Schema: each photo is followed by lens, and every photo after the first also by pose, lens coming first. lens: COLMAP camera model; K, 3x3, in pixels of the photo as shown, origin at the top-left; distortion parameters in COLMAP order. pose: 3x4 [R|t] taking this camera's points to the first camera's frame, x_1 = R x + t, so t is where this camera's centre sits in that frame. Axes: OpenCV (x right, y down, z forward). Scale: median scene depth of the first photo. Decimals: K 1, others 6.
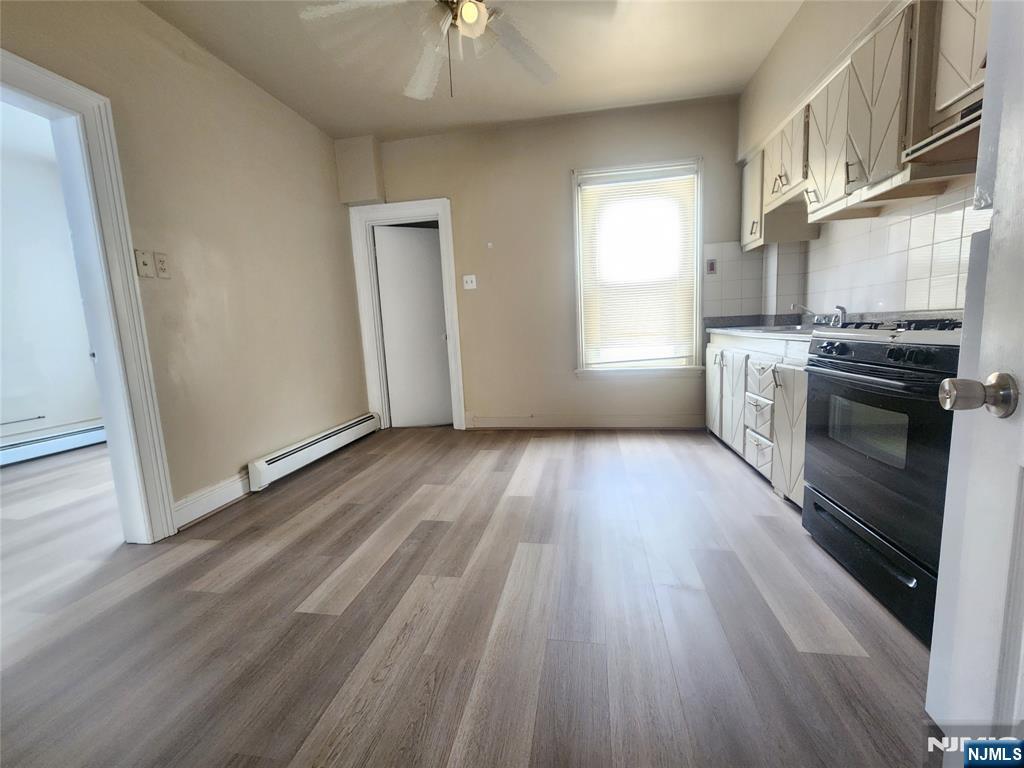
lens RADIAL K [[420.4, 0, 513.8], [0, 420.4, 383.2], [0, 0, 1]] dist [-0.001770, 0.000477]
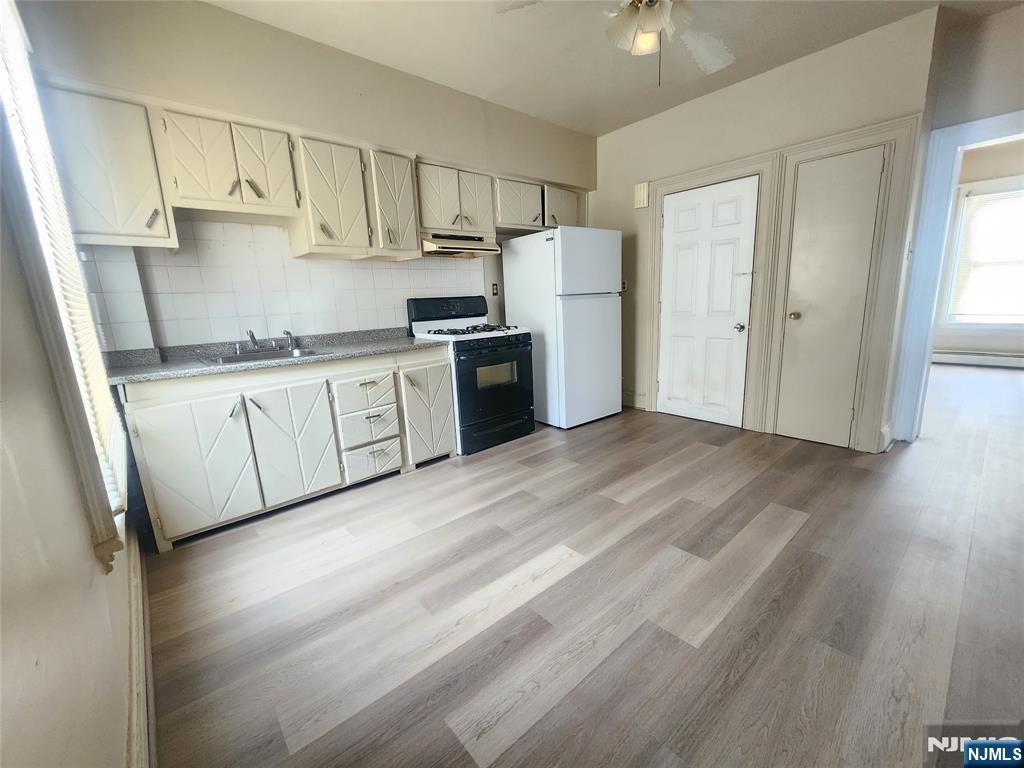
lens RADIAL K [[420.4, 0, 507.8], [0, 420.4, 387.9], [0, 0, 1]] dist [-0.001770, 0.000477]
pose [[-0.768690, -0.051320, 0.637559, -0.416543], [0.166417, 0.946400, 0.276825, -0.286855], [-0.617593, 0.318893, -0.718948, 1.694335]]
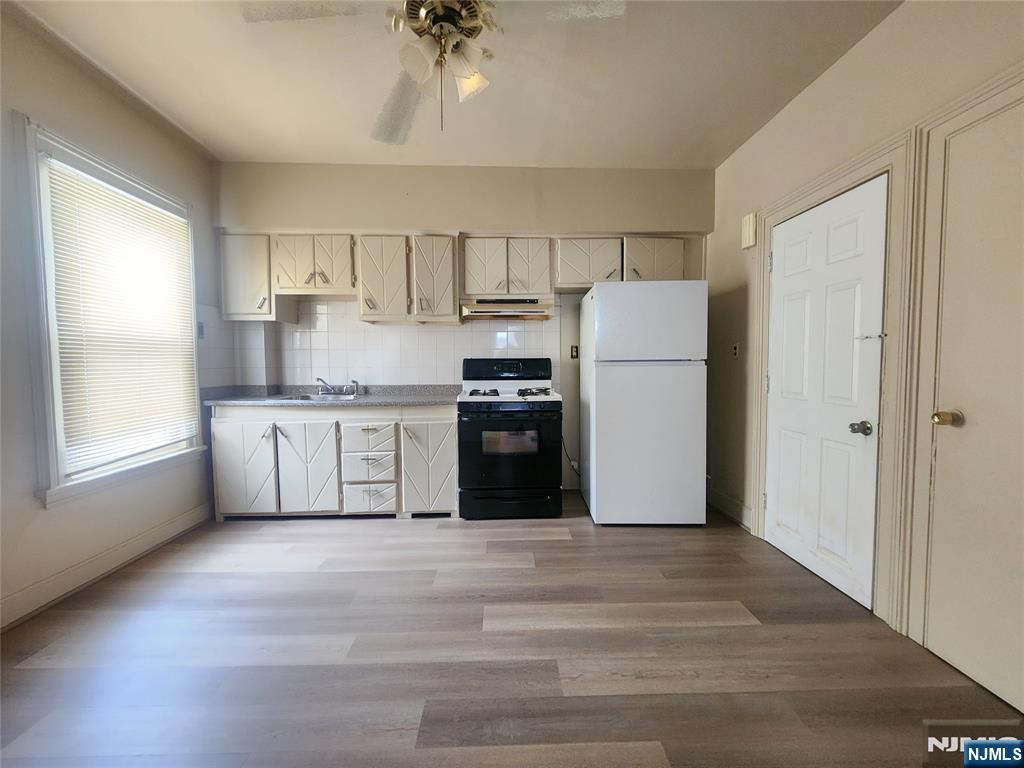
lens RADIAL K [[420.4, 0, 507.8], [0, 420.4, 386.5], [0, 0, 1]] dist [-0.001770, 0.000477]
pose [[-0.195823, -0.007148, 0.980613, -0.784984], [0.146381, 0.988557, 0.036438, -0.160519], [-0.969653, 0.150678, -0.192535, 0.894149]]
